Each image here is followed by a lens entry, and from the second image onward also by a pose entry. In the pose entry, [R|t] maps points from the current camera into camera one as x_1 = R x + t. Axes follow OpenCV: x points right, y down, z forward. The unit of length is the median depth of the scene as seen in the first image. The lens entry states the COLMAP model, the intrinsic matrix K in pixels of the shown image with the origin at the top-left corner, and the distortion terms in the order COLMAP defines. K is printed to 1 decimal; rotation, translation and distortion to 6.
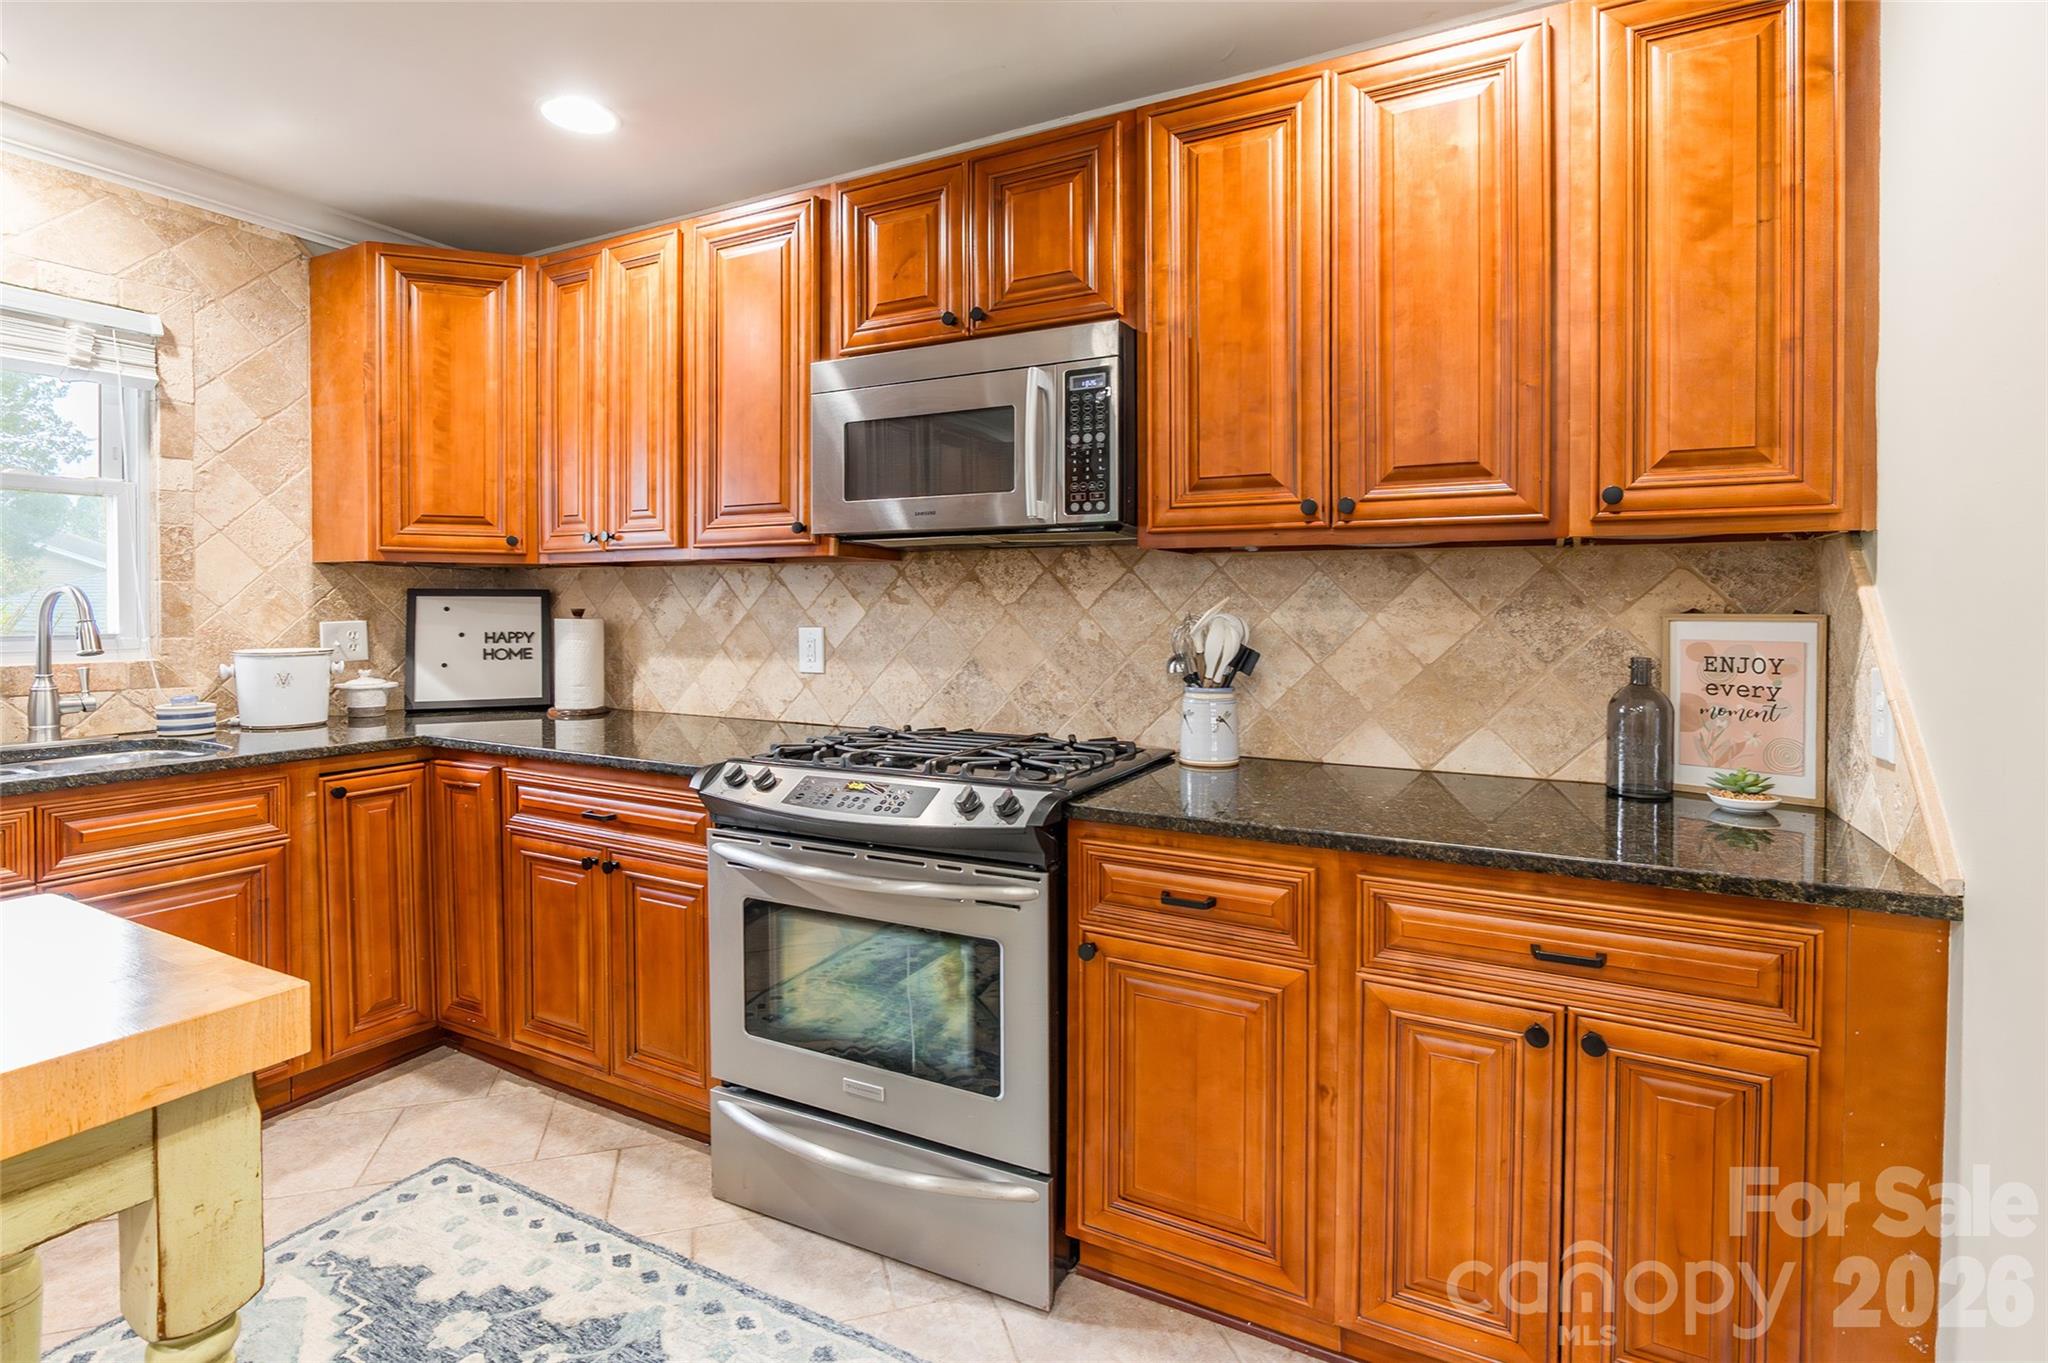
lens RADIAL K [[984.8, 0, 1048.4], [0, 984.8, 614.2], [0, 0, 1]] dist [-0.012000, 0.001765]
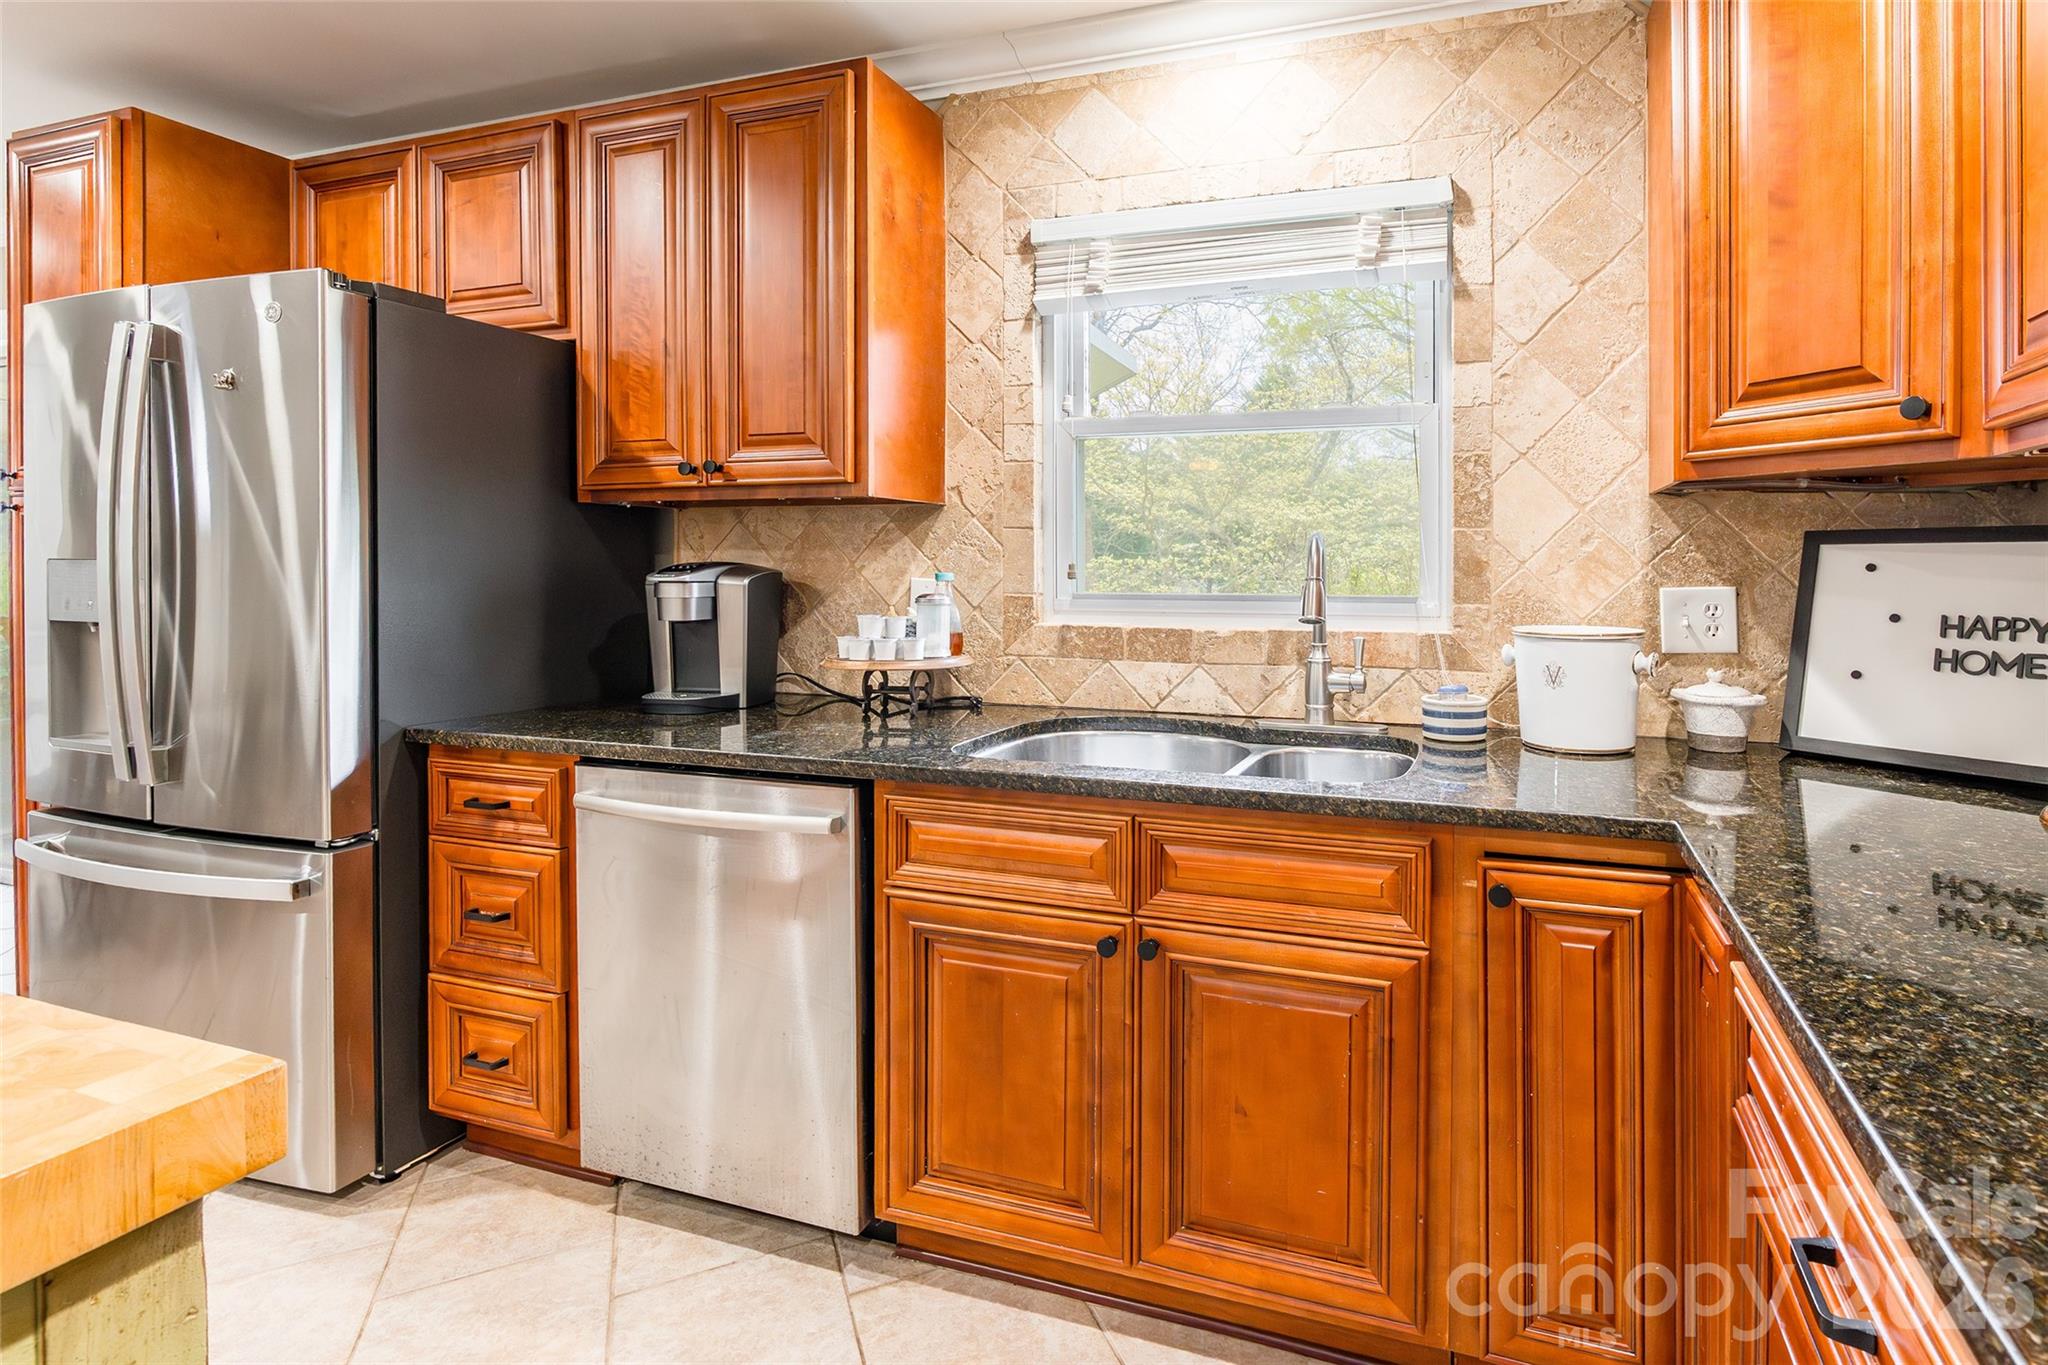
lens RADIAL K [[984.8, 0, 1209.4], [0, 984.8, 578.2], [0, 0, 1]] dist [-0.012000, 0.001765]
pose [[0.175784, 0.009820, -0.984380, -0.191791], [-0.016513, 0.999839, 0.007026, 0.002603], [0.984290, 0.015020, 0.175918, 0.679495]]
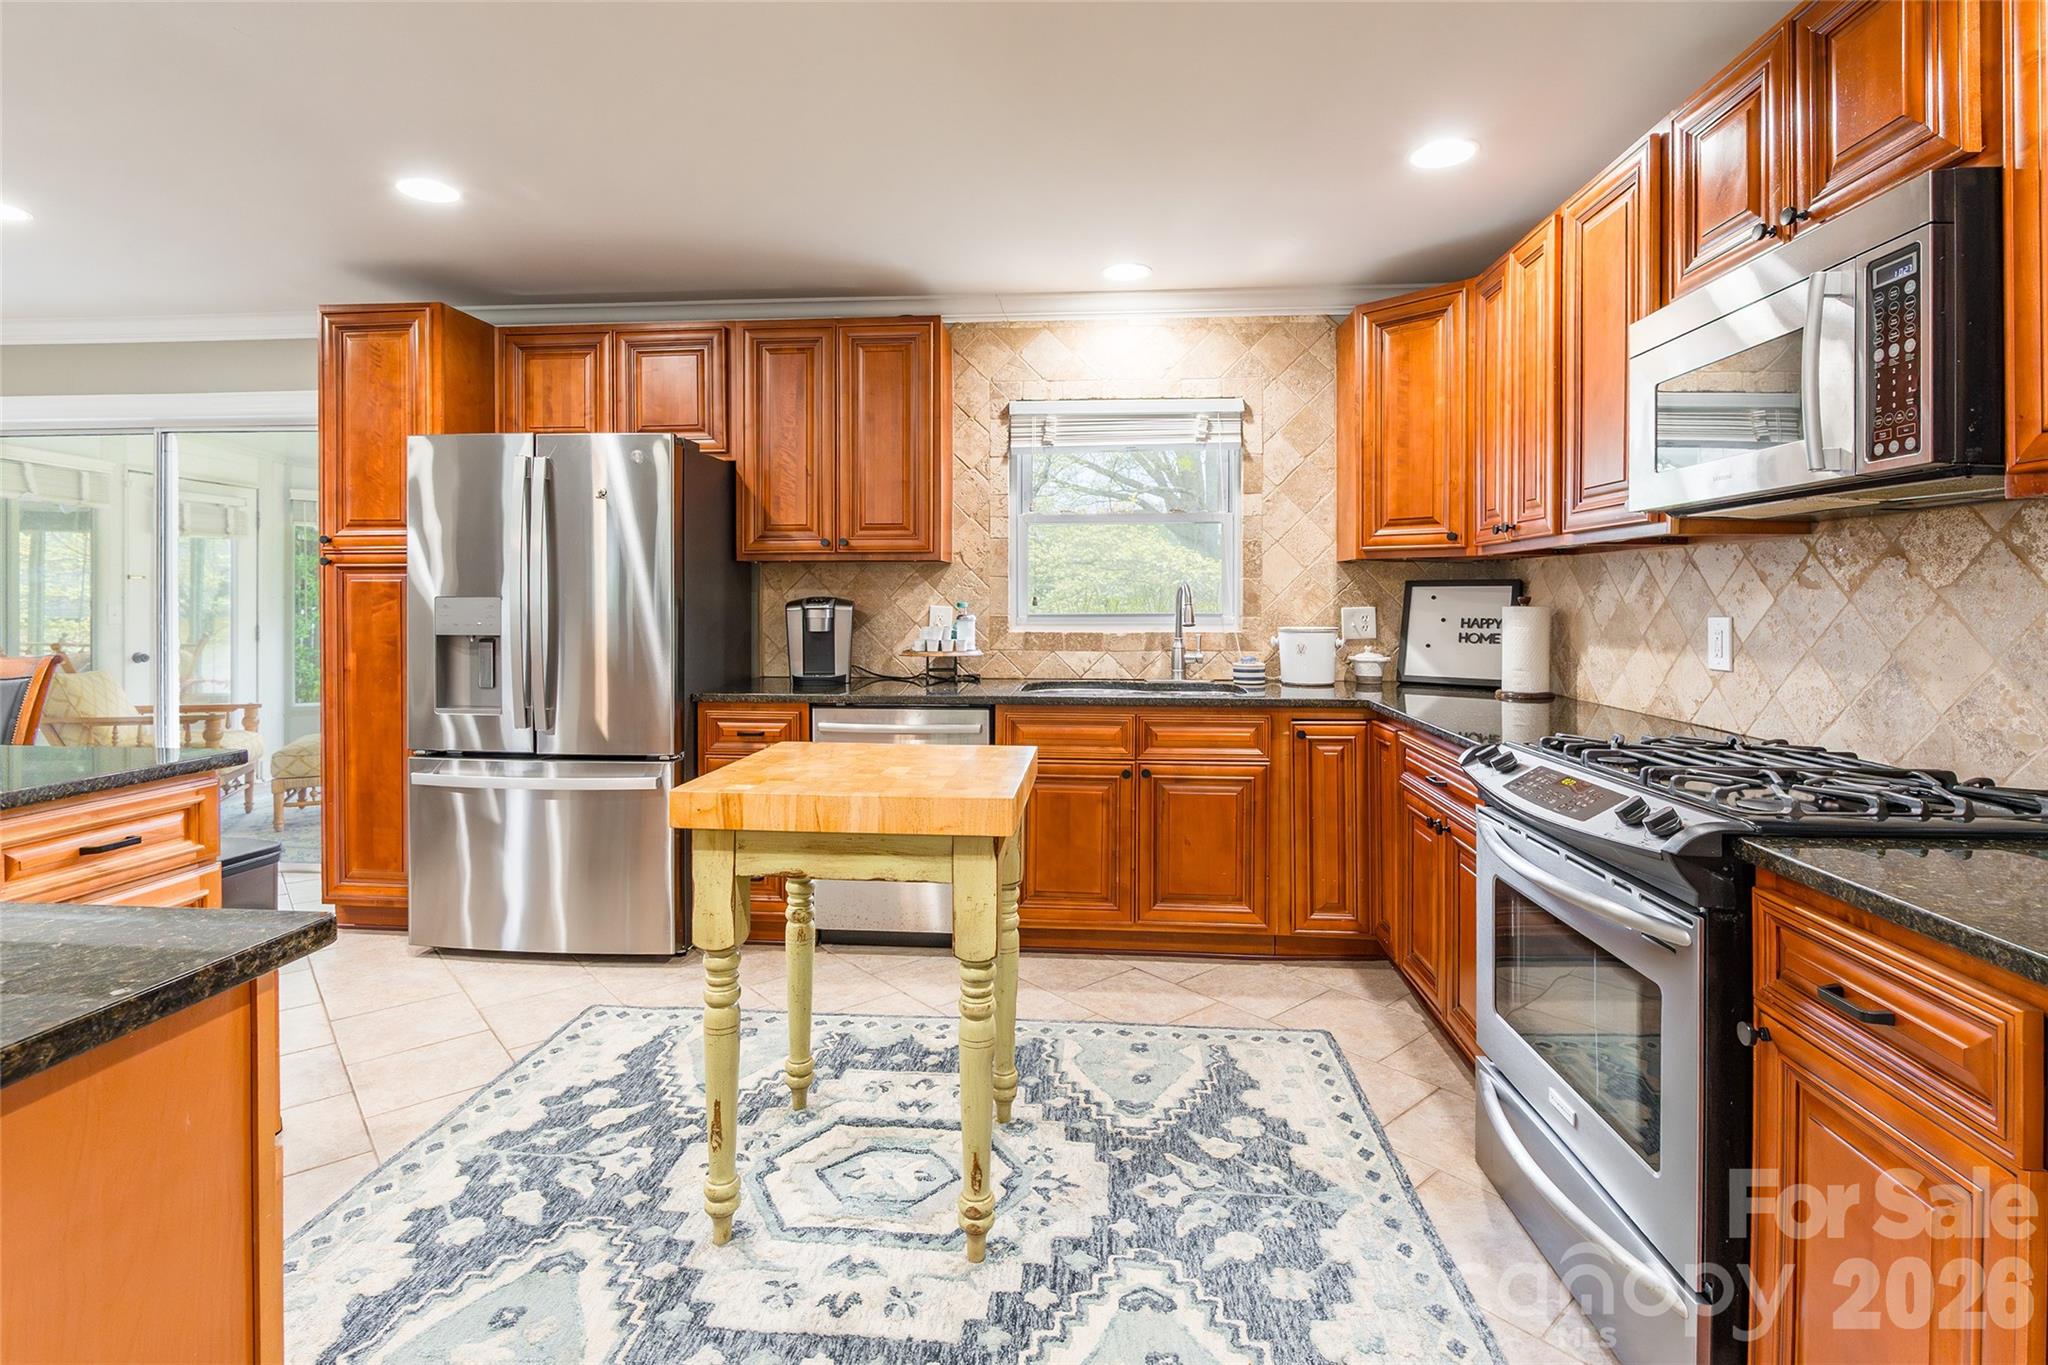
lens RADIAL K [[984.8, 0, 1052.7], [0, 984.8, 620.8], [0, 0, 1]] dist [-0.012000, 0.001765]
pose [[0.408262, 0.018885, -0.912670, 0.330040], [-0.010852, 0.999816, 0.015834, 0.010196], [0.912800, 0.003440, 0.408391, 0.131461]]
